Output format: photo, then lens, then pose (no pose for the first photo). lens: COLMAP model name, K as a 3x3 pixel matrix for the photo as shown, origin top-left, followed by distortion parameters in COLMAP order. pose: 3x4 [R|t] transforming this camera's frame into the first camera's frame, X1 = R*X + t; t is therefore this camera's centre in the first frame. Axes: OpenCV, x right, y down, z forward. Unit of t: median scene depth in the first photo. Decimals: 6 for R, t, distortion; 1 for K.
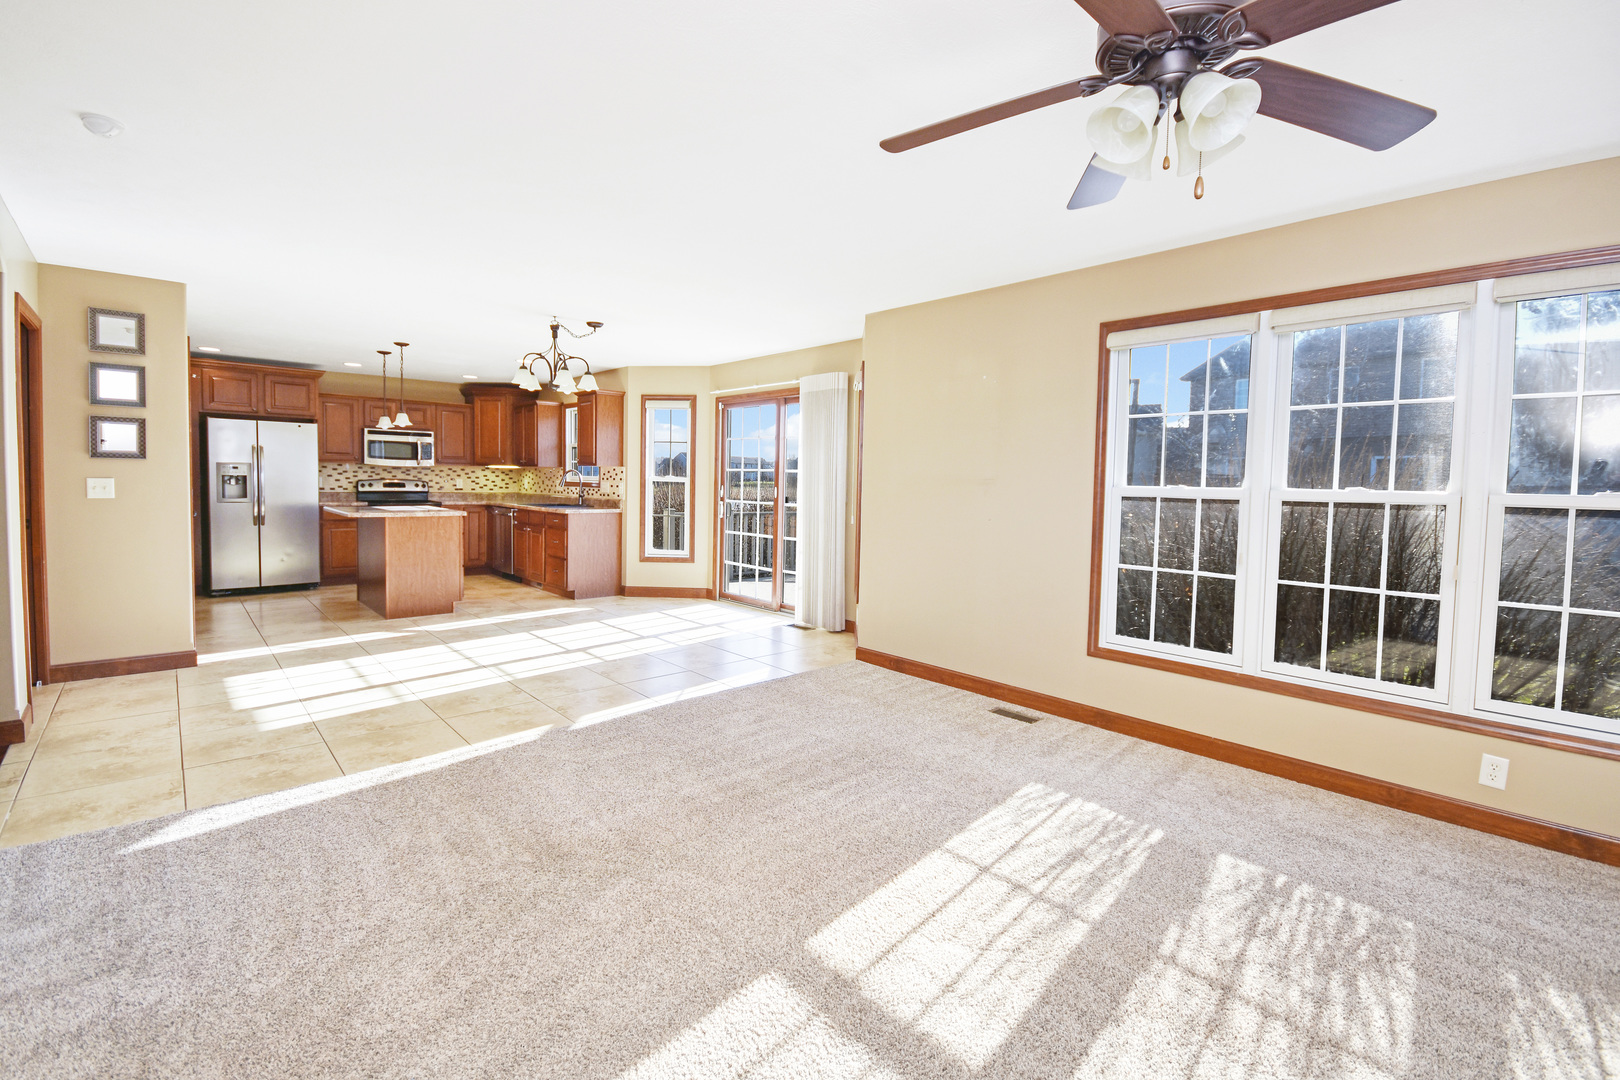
lens RADIAL K [[708.6, 0, 811.5], [0, 708.6, 511.5], [0, 0, 1]] dist [0.000561, -0.000004]
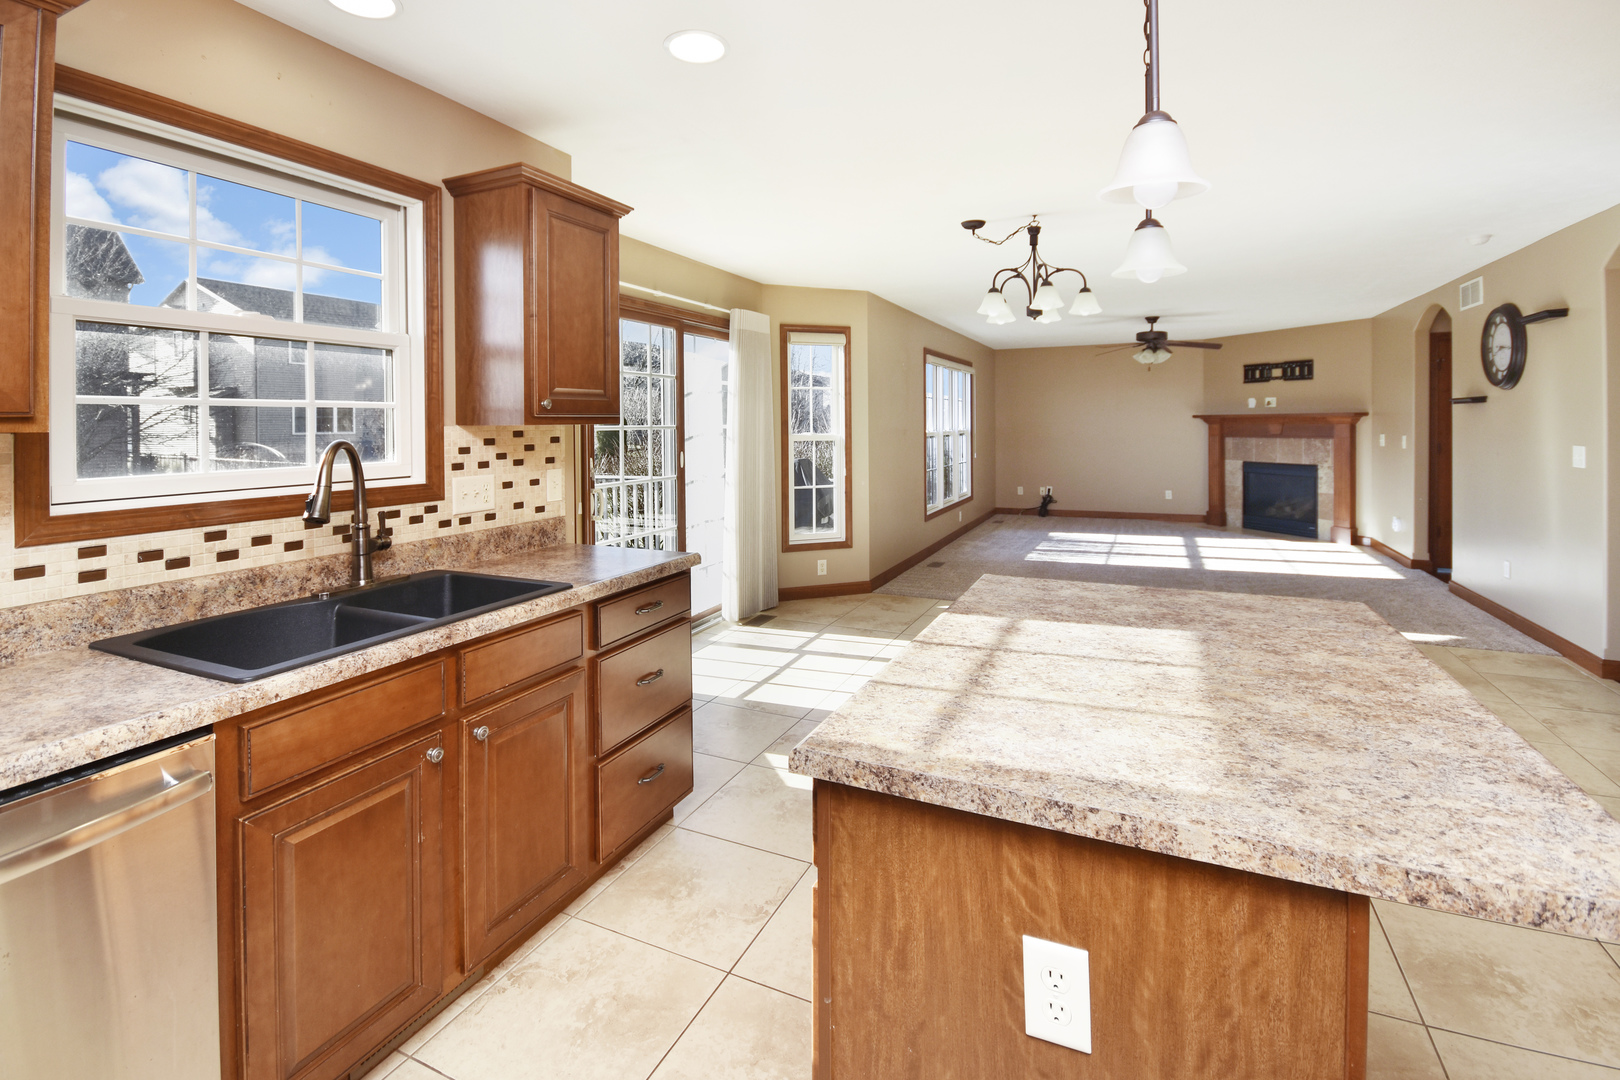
lens RADIAL K [[749.3, 0, 775.9], [0, 749.3, 440.2], [0, 0, 1]] dist [-0.000508, 0.000001]
pose [[-0.362980, -0.035624, 0.931116, -1.447720], [0.045763, 0.997381, 0.055999, -0.157468], [-0.930673, 0.062937, -0.360399, 2.277217]]
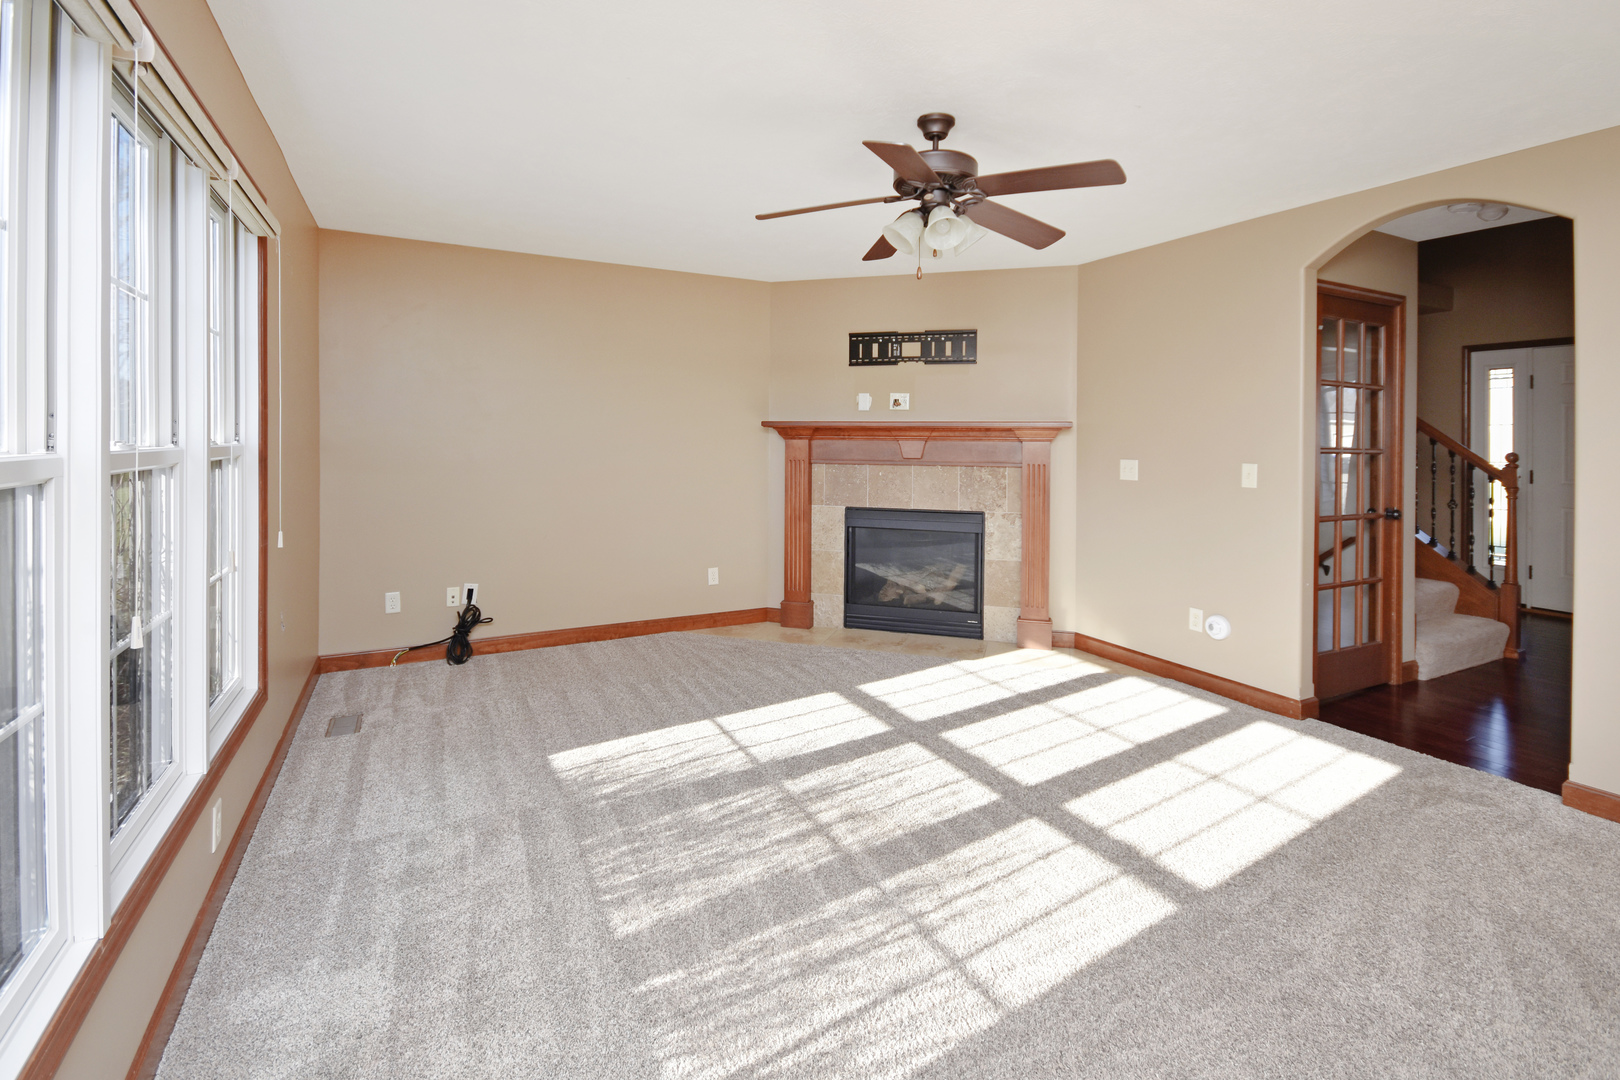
lens RADIAL K [[744.3, 0, 816.1], [0, 744.3, 445.6], [0, 0, 1]] dist [-0.001975, -0.000219]
pose [[-0.968206, -0.029627, 0.248393, 0.139897], [-0.016284, 0.998320, 0.055601, -0.057840], [-0.249624, 0.049788, -0.967062, 1.189283]]
